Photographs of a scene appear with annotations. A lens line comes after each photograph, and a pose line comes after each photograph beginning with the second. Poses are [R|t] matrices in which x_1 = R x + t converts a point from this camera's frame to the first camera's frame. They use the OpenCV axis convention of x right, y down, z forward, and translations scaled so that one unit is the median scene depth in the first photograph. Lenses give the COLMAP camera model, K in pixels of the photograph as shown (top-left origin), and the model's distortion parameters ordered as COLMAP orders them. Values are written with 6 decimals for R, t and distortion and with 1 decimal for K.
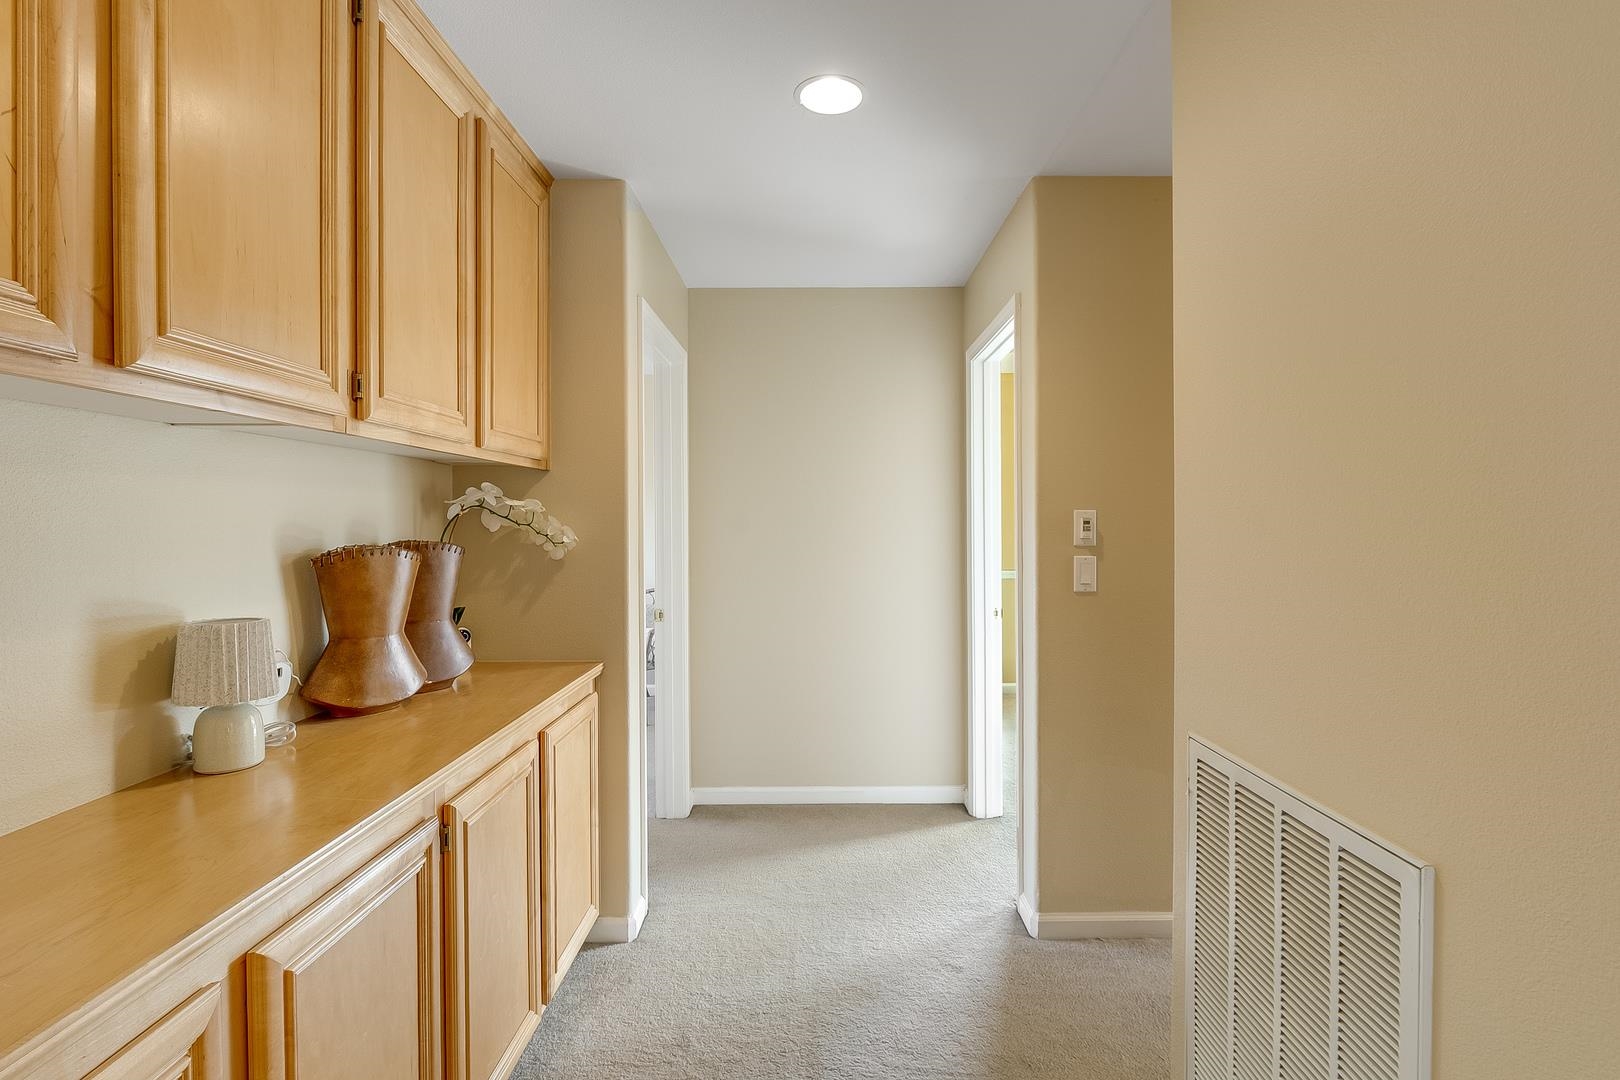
lens RADIAL K [[758.2, 0, 813.5], [0, 758.2, 531.7], [0, 0, 1]] dist [-0.003165, -0.001027]
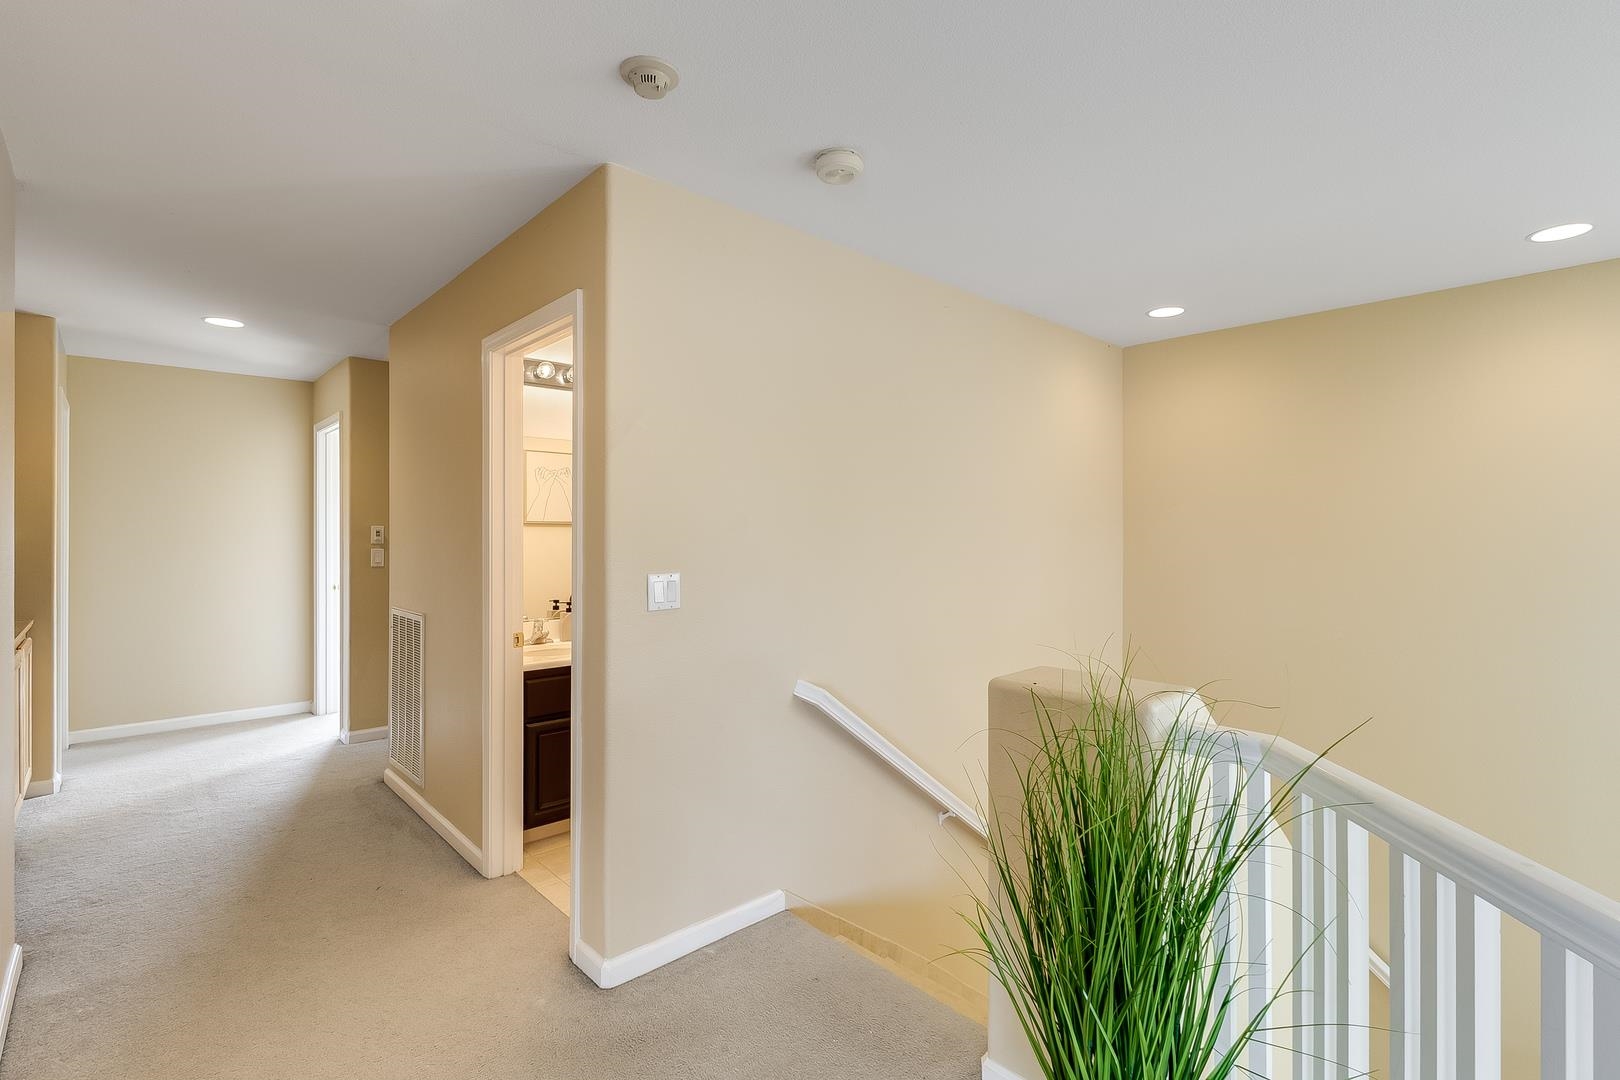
lens RADIAL K [[758.2, 0, 811.9], [0, 758.2, 530.9], [0, 0, 1]] dist [-0.003165, -0.001027]
pose [[0.733129, 0.007647, 0.680047, -0.150283], [0.004002, 0.999871, -0.015558, 0.019057], [-0.680078, 0.014128, 0.733003, -1.174762]]
